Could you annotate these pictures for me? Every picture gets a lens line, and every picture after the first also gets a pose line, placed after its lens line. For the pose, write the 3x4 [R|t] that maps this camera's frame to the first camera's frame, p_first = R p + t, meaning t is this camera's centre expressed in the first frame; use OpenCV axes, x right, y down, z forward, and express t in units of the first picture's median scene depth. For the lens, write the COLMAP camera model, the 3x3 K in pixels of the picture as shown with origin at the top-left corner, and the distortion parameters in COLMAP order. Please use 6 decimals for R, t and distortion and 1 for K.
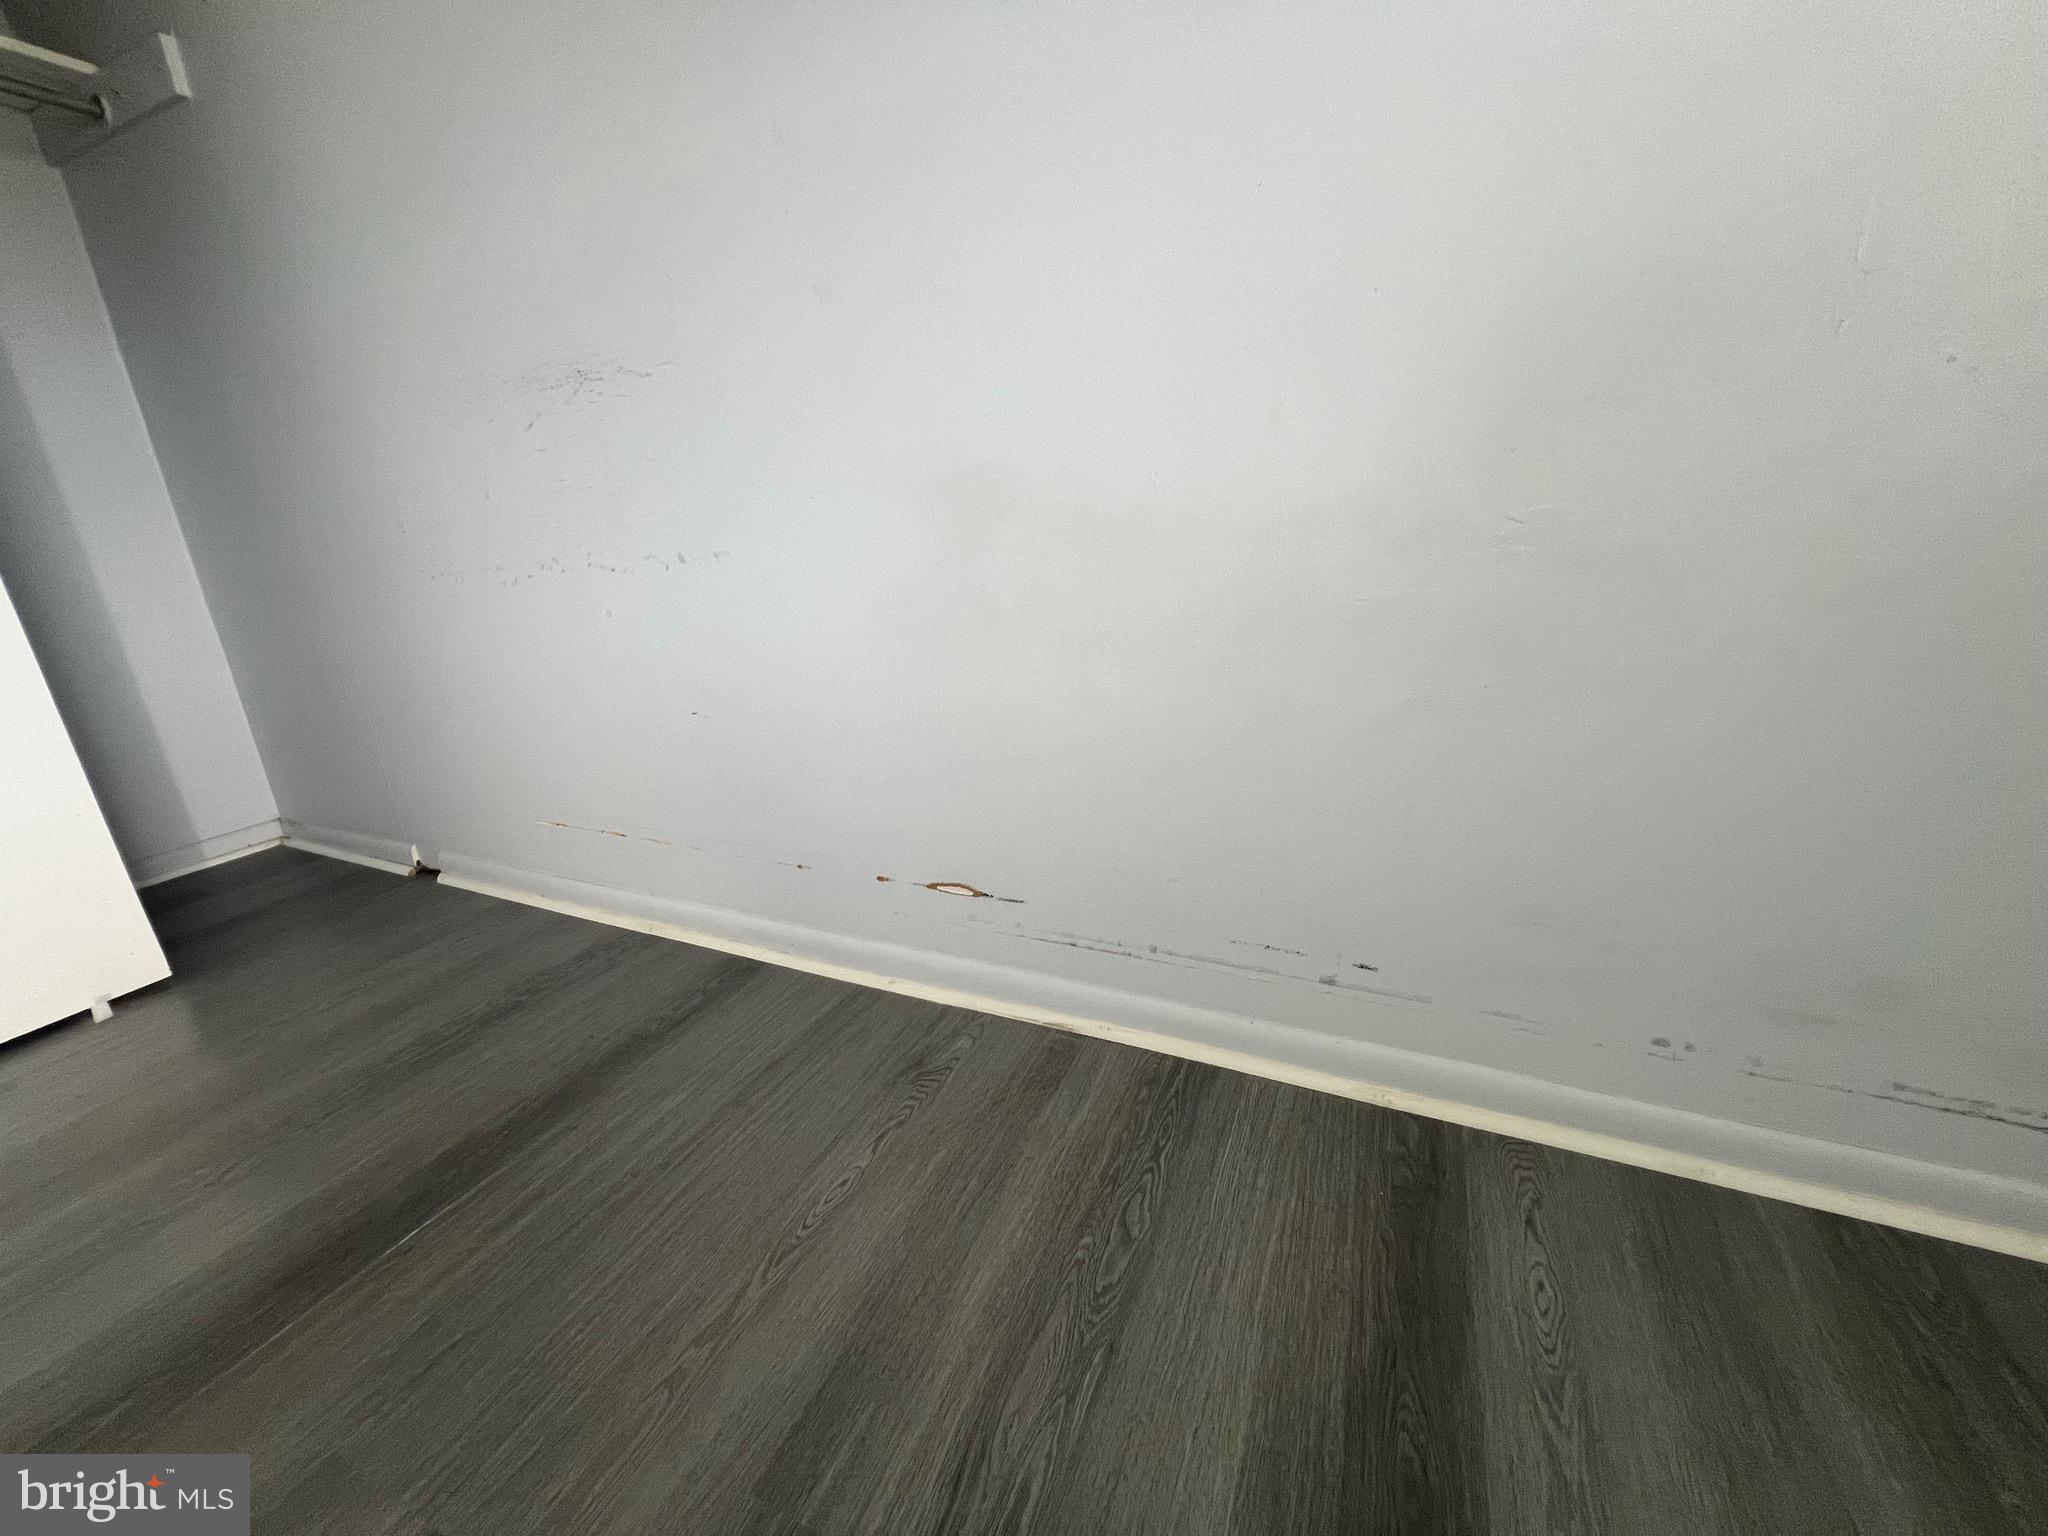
lens RADIAL K [[814.9, 0, 1011.9], [0, 814.9, 763.5], [0, 0, 1]] dist [-0.001346, 0.000320]
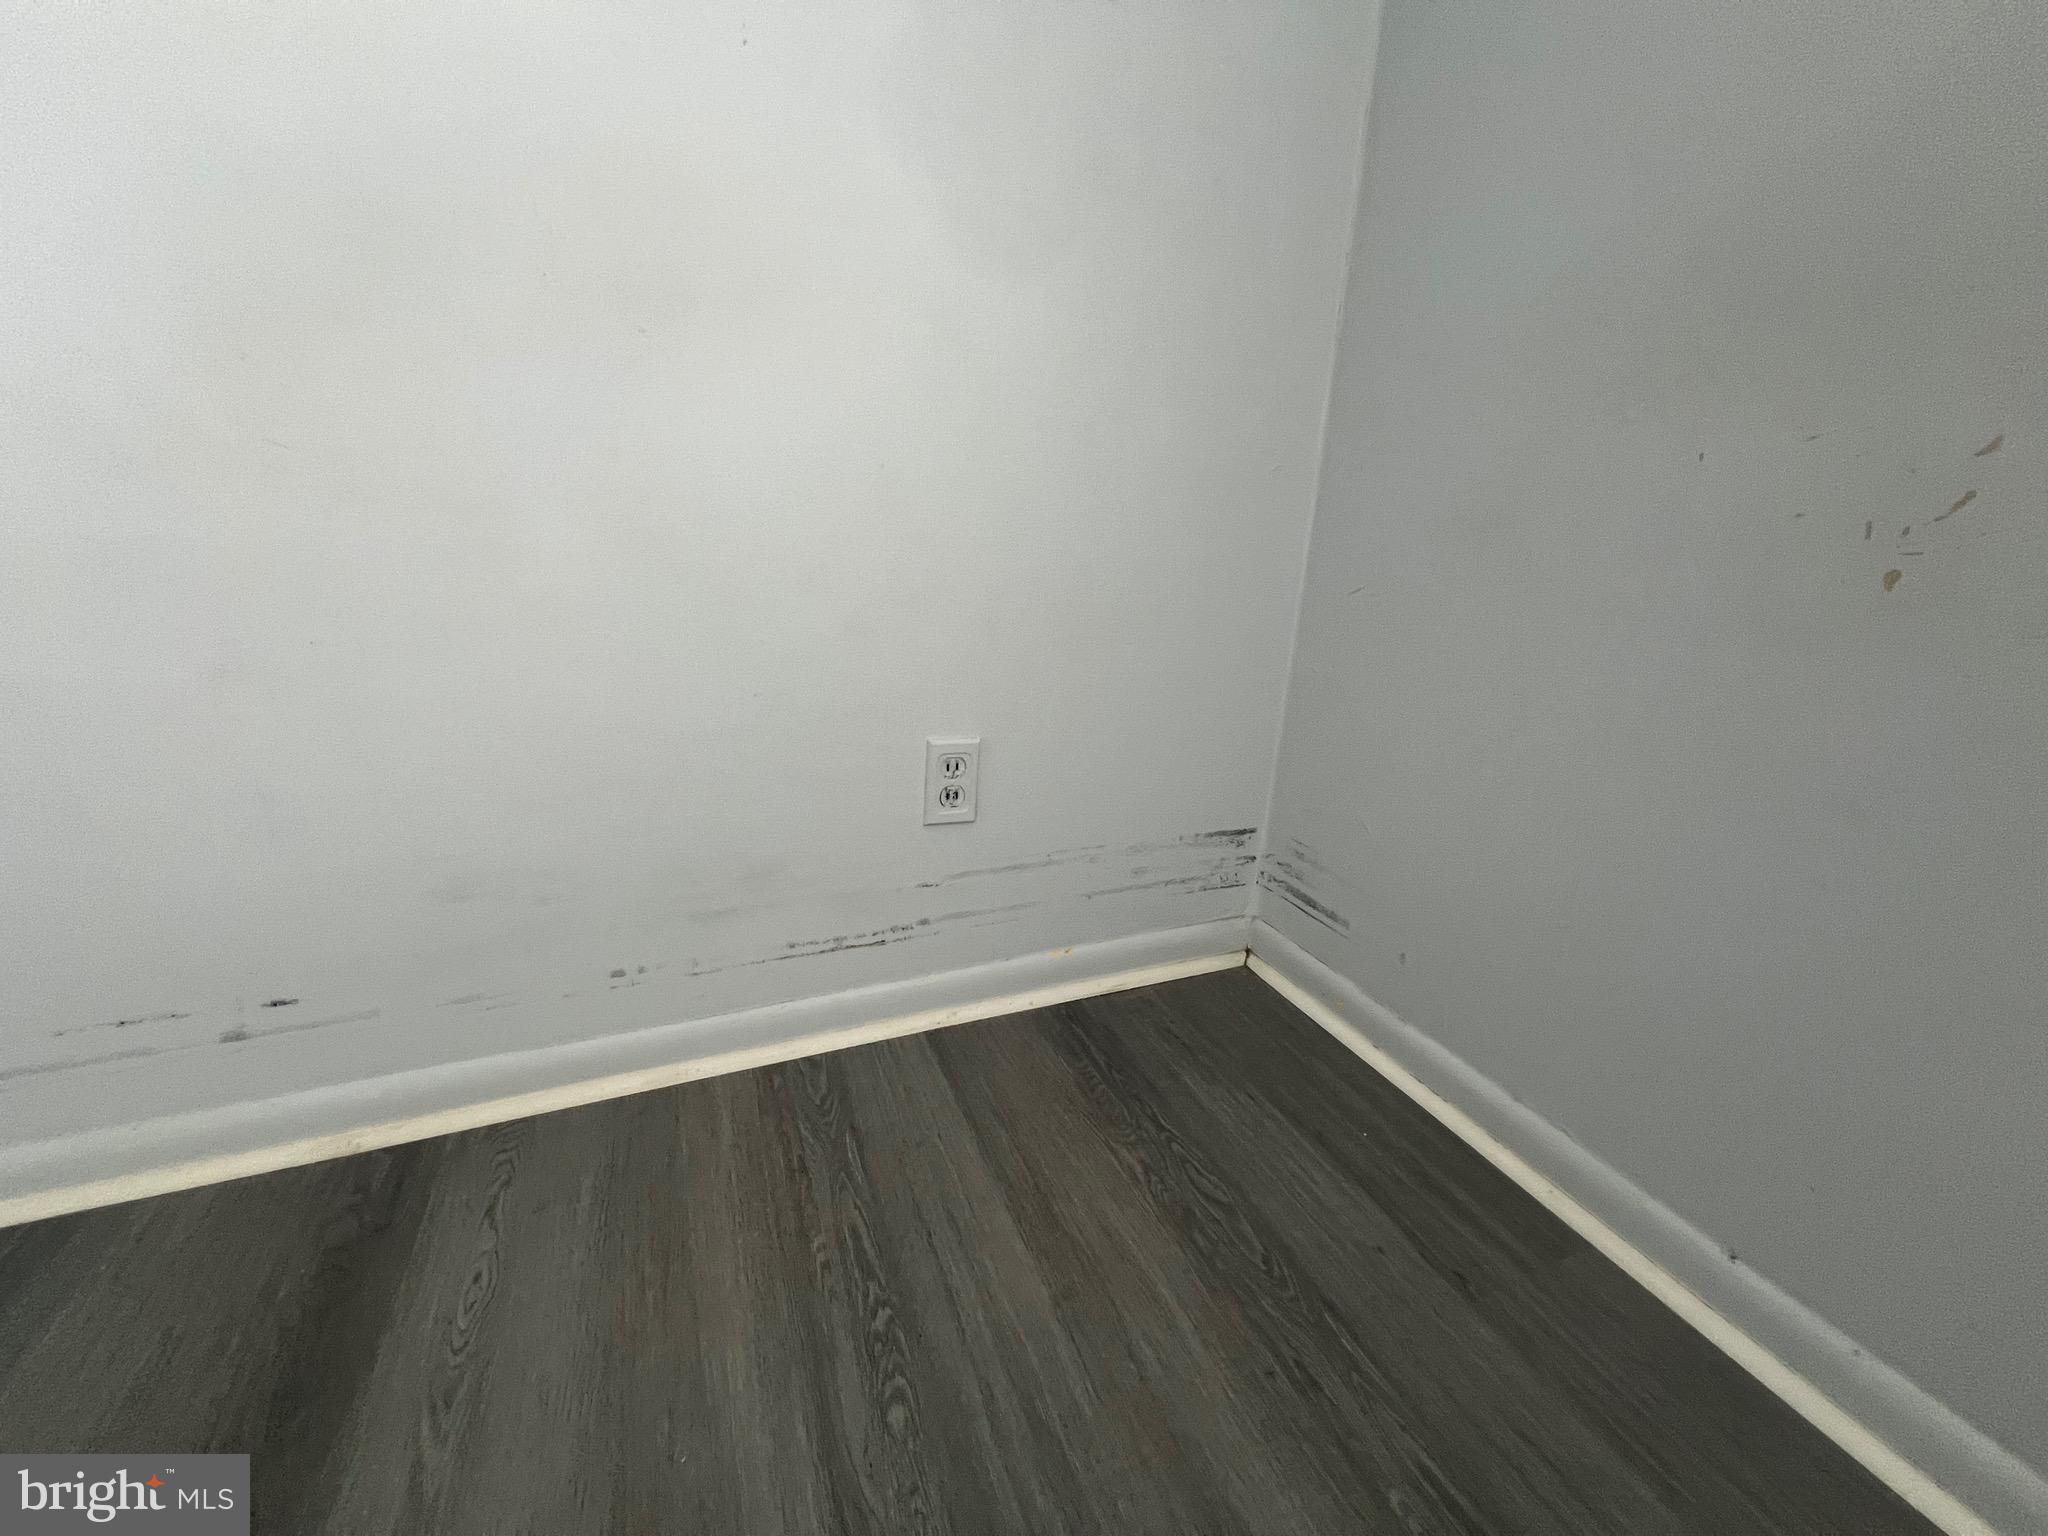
lens RADIAL K [[814.9, 0, 1011.9], [0, 814.9, 763.5], [0, 0, 1]] dist [-0.001346, 0.000320]
pose [[0.675097, -0.160863, 0.719977, 0.400409], [0.151806, 0.985343, 0.077810, 0.066466], [-0.721941, 0.056768, 0.689622, -0.099110]]
